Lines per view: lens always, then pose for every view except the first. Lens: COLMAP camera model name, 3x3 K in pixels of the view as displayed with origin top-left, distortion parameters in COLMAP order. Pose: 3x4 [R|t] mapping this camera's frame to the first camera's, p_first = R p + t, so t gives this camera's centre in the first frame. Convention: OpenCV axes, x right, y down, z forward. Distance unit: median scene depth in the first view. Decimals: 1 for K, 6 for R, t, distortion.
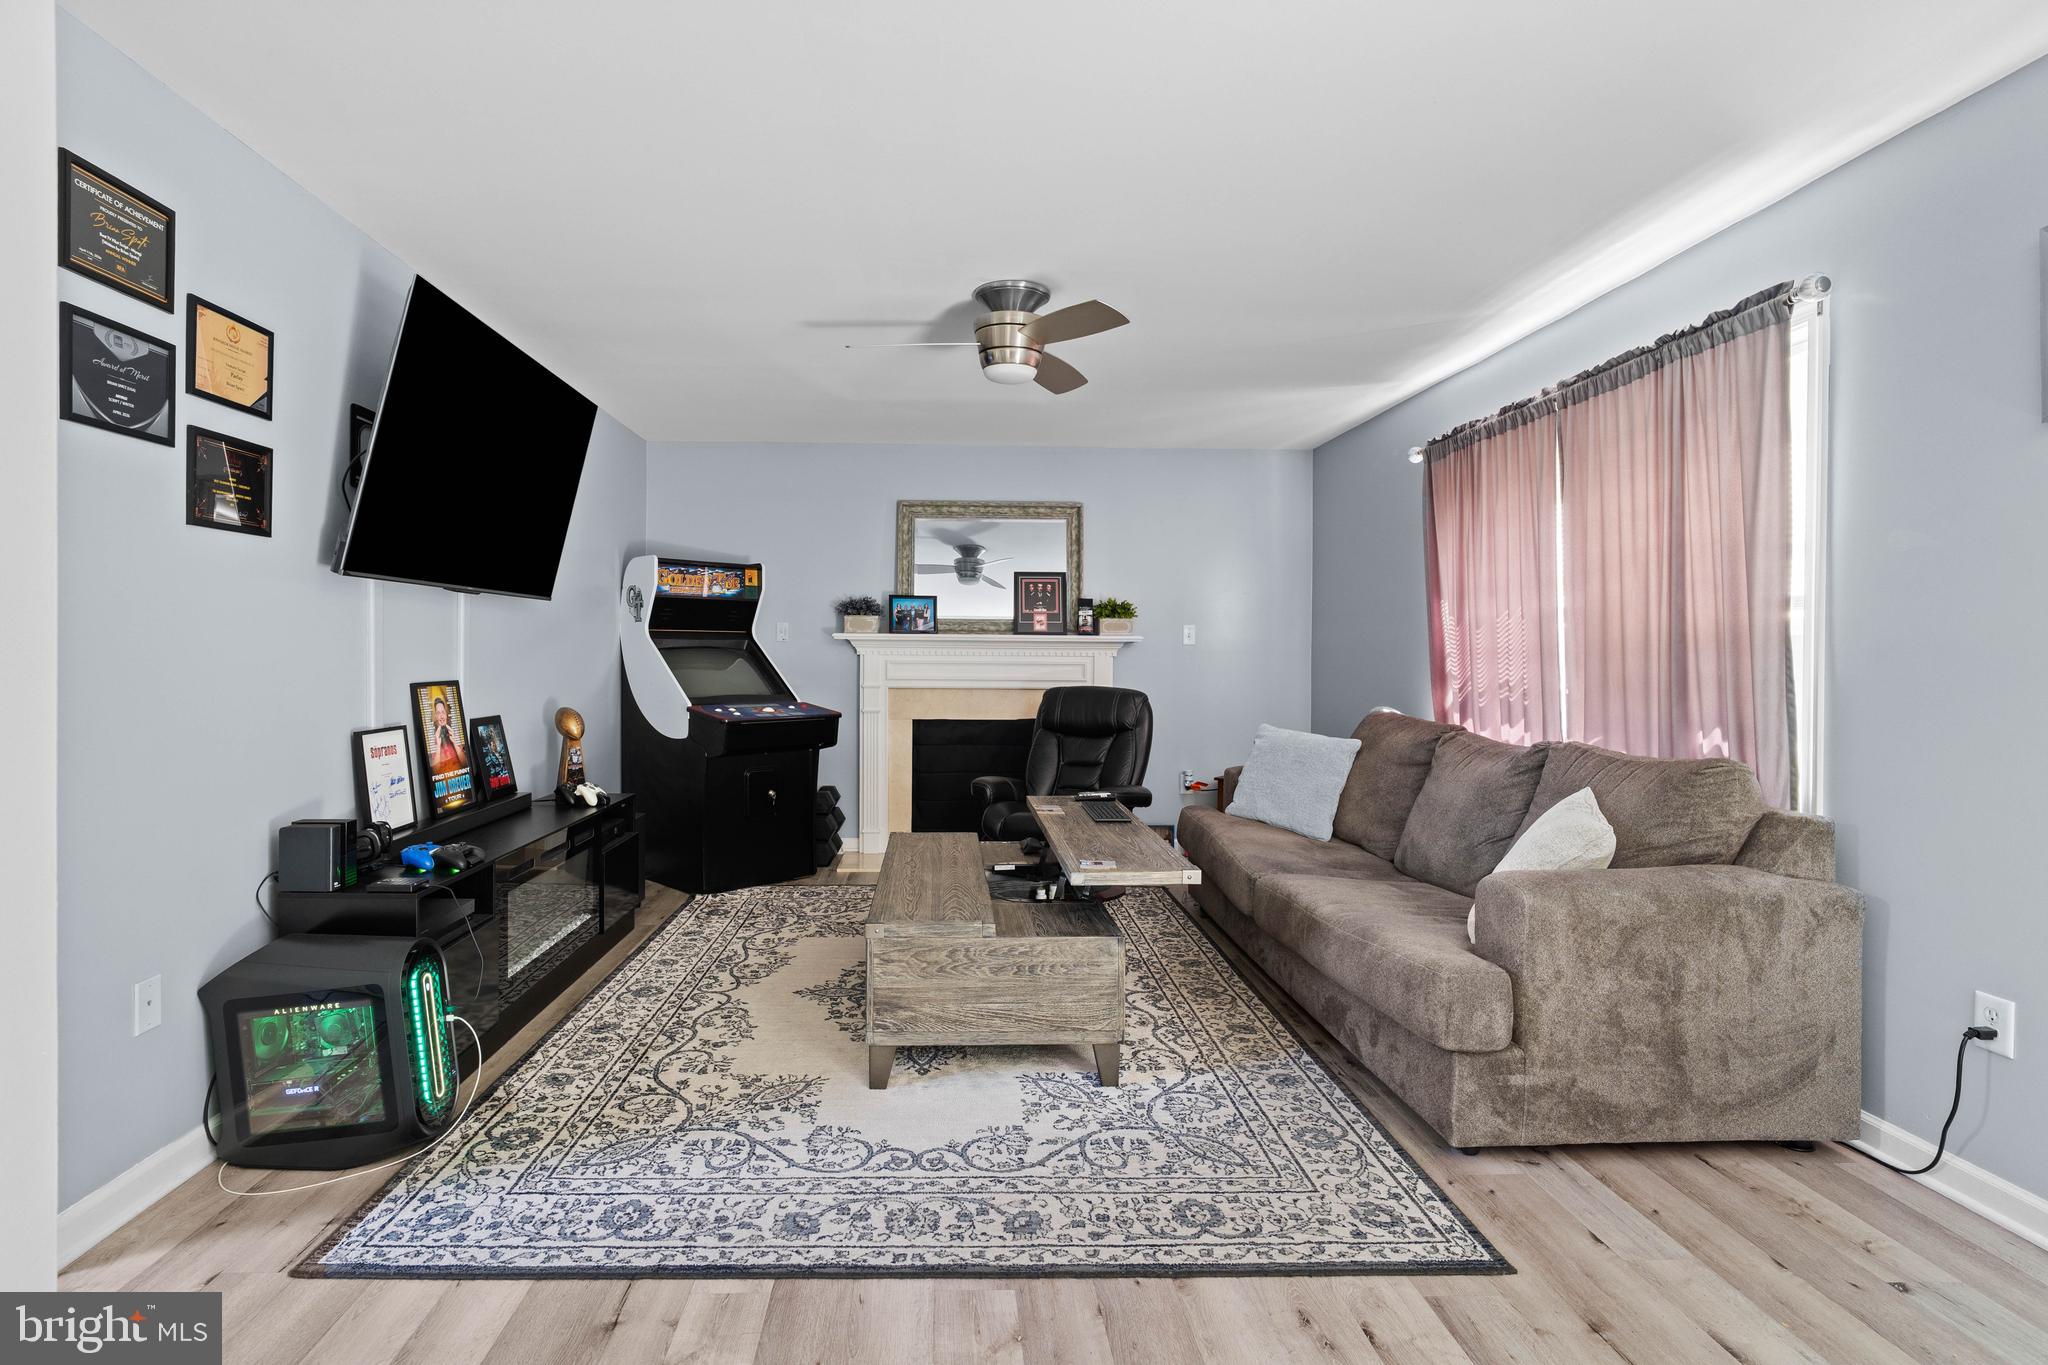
lens RADIAL K [[1007.5, 0, 977.1], [0, 1007.5, 649.5], [0, 0, 1]] dist [-0.023326, 0.012922]
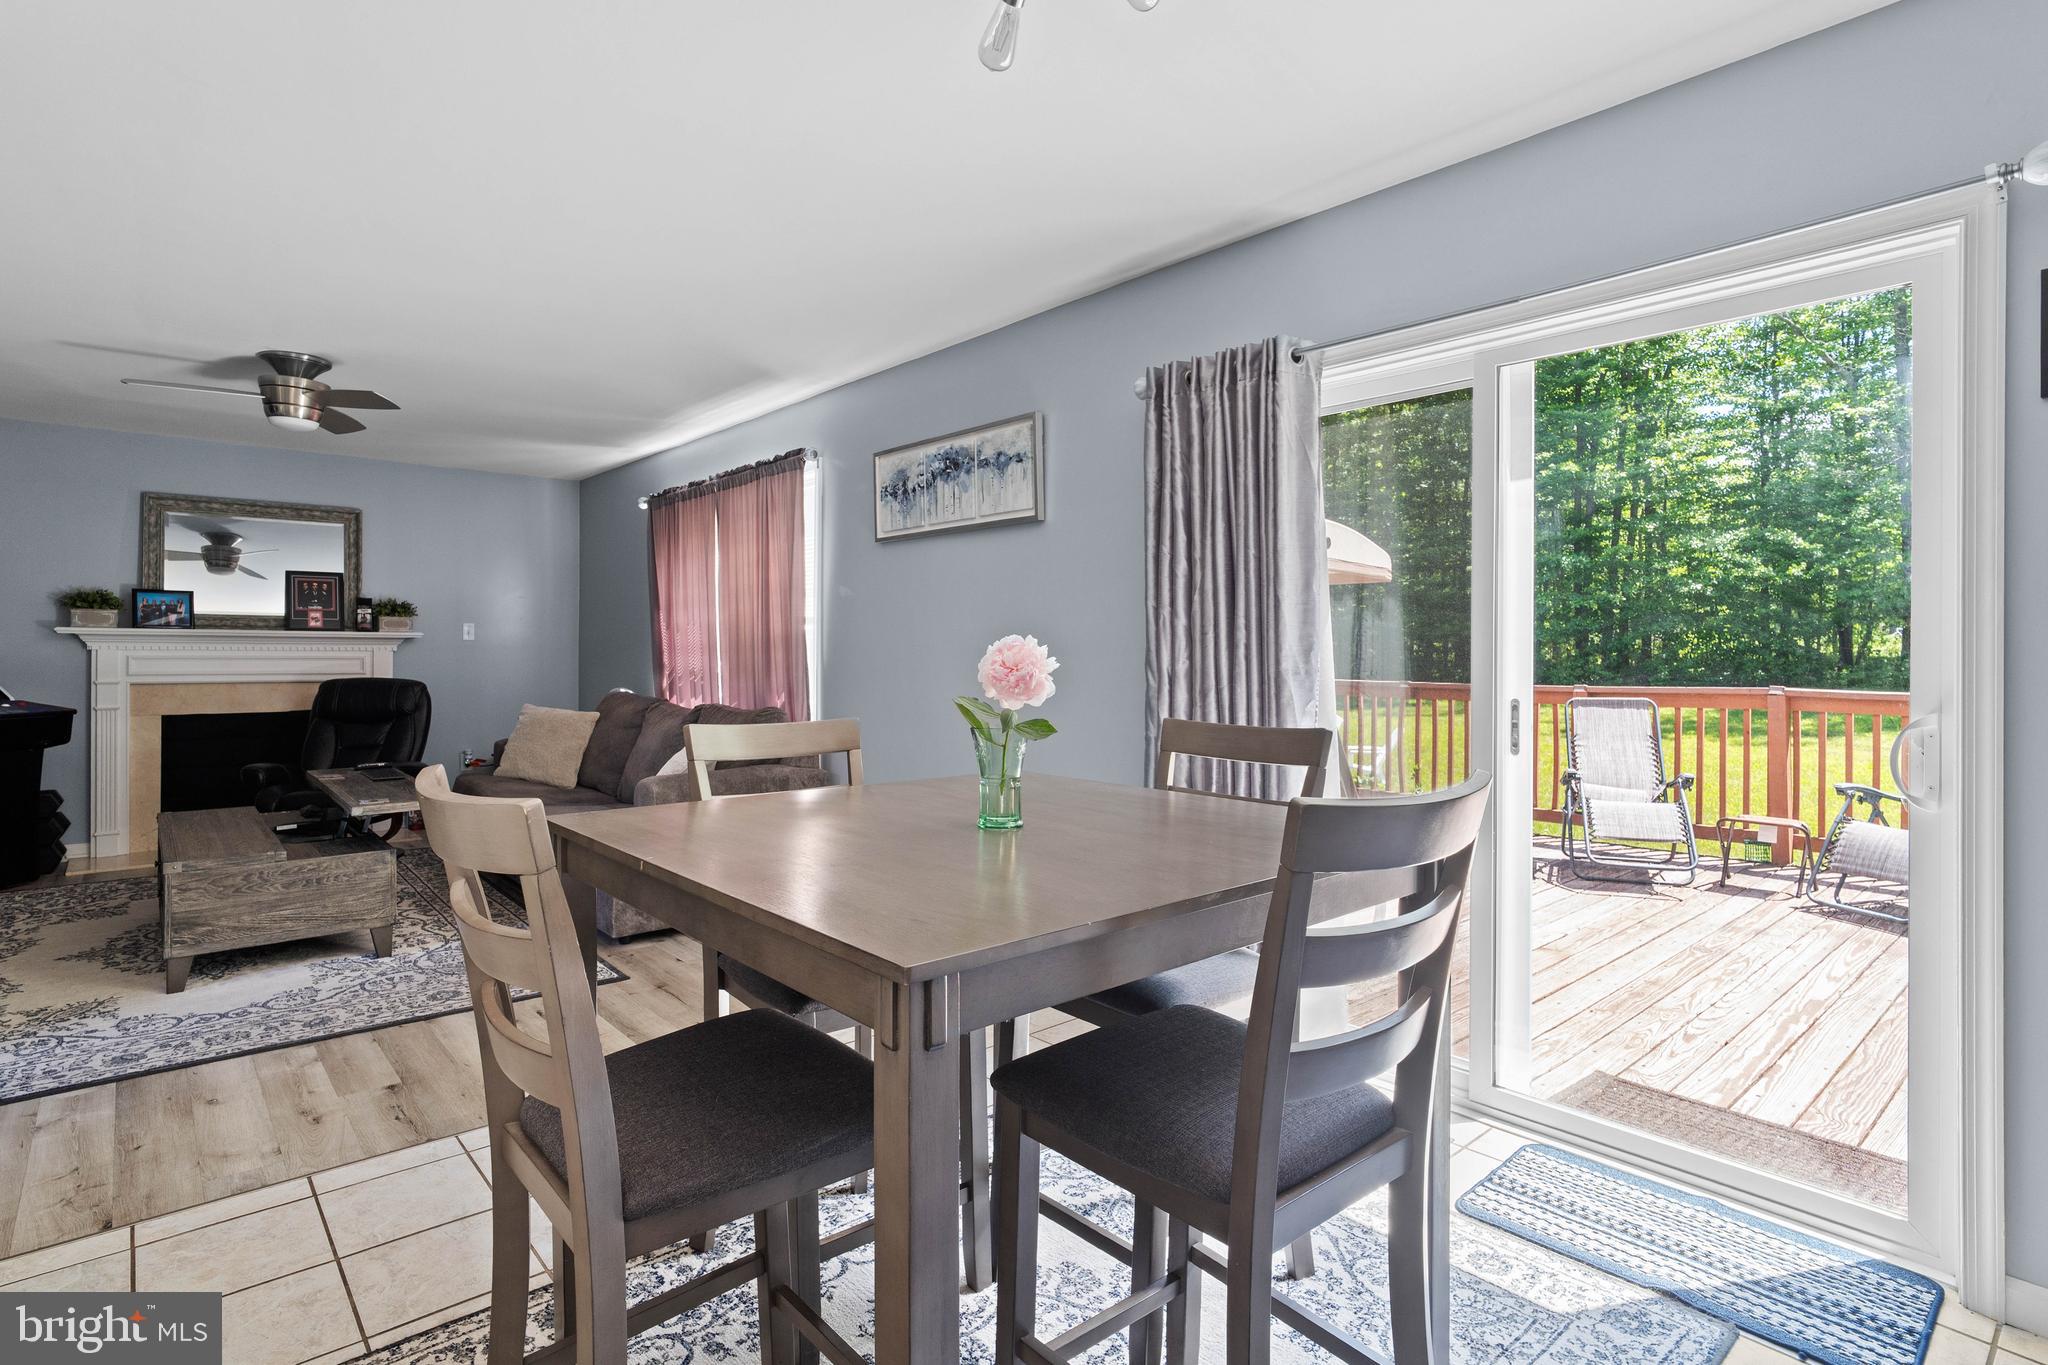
lens RADIAL K [[1007.5, 0, 977.1], [0, 1007.5, 649.5], [0, 0, 1]] dist [-0.023326, 0.012922]
pose [[0.792674, -0.001893, 0.609642, -0.041044], [-0.002216, 0.999980, 0.005985, -0.004050], [-0.609641, -0.006095, 0.792654, -0.400947]]
